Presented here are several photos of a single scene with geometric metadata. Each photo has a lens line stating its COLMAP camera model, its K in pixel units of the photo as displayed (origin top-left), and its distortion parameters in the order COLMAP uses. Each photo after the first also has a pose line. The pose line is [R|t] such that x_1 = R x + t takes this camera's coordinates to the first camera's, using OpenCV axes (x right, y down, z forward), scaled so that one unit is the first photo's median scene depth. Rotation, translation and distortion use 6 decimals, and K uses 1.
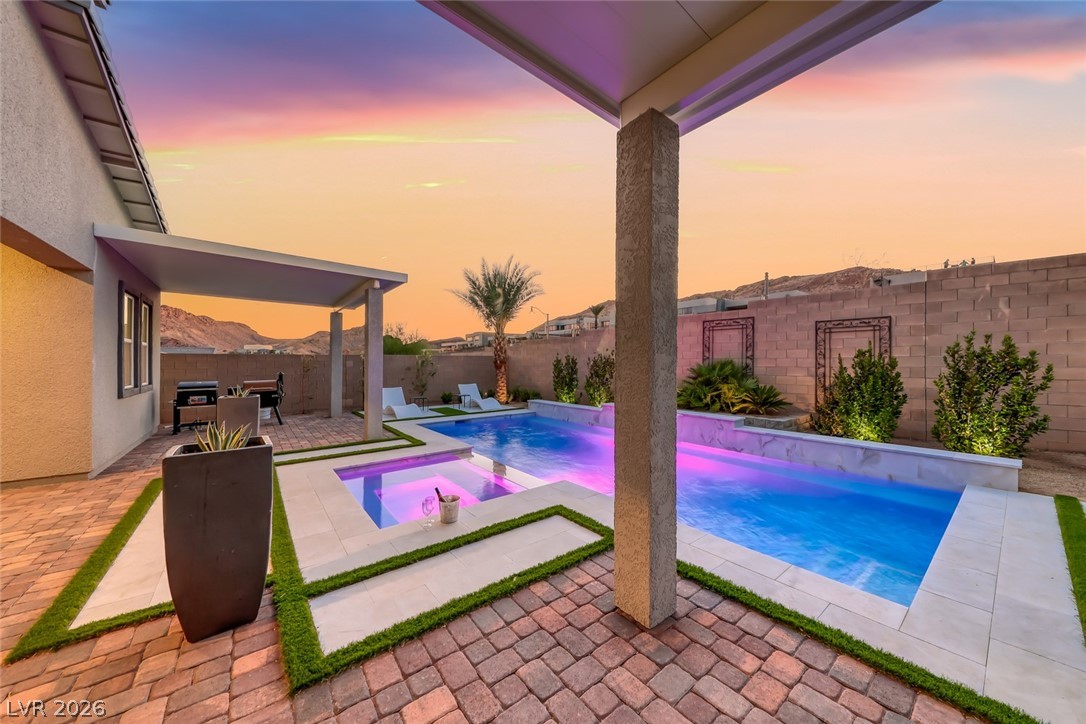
lens RADIAL K [[370.6, 0, 539.7], [0, 370.6, 360.1], [0, 0, 1]] dist [0.015396, -0.004844]
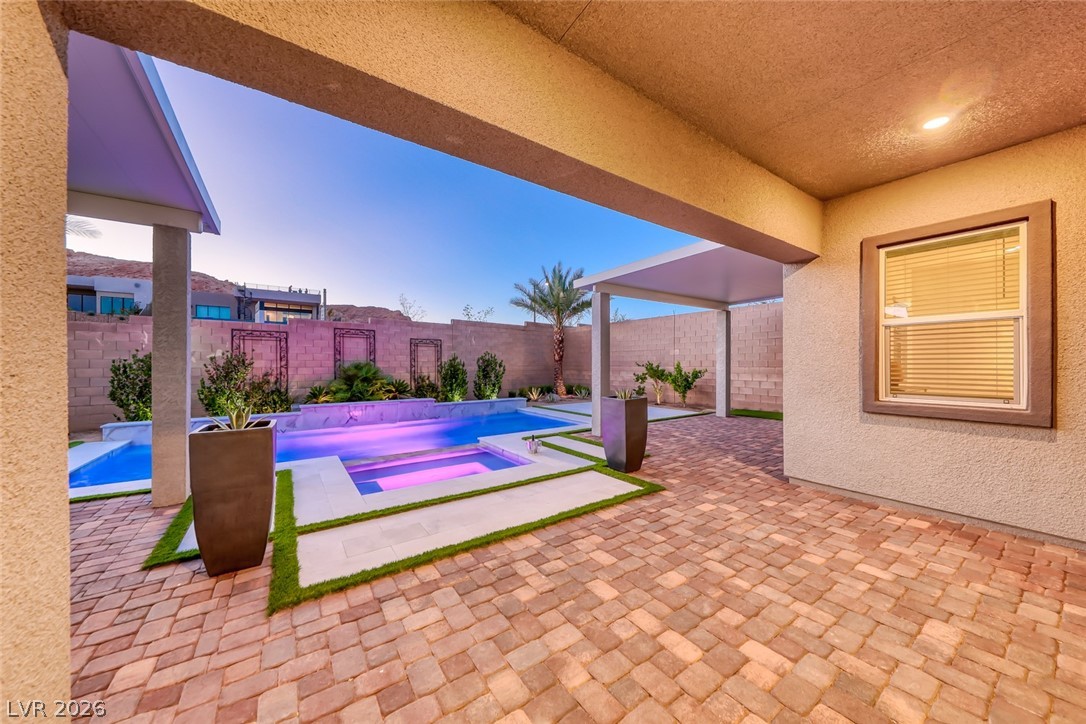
lens RADIAL K [[370.6, 0, 542.6], [0, 370.6, 362.4], [0, 0, 1]] dist [0.015396, -0.004844]
pose [[0.051829, 0.008045, 0.998624, -0.627416], [-0.006610, 0.999948, -0.007713, 0.006116], [-0.998634, -0.006201, 0.051879, 0.273113]]
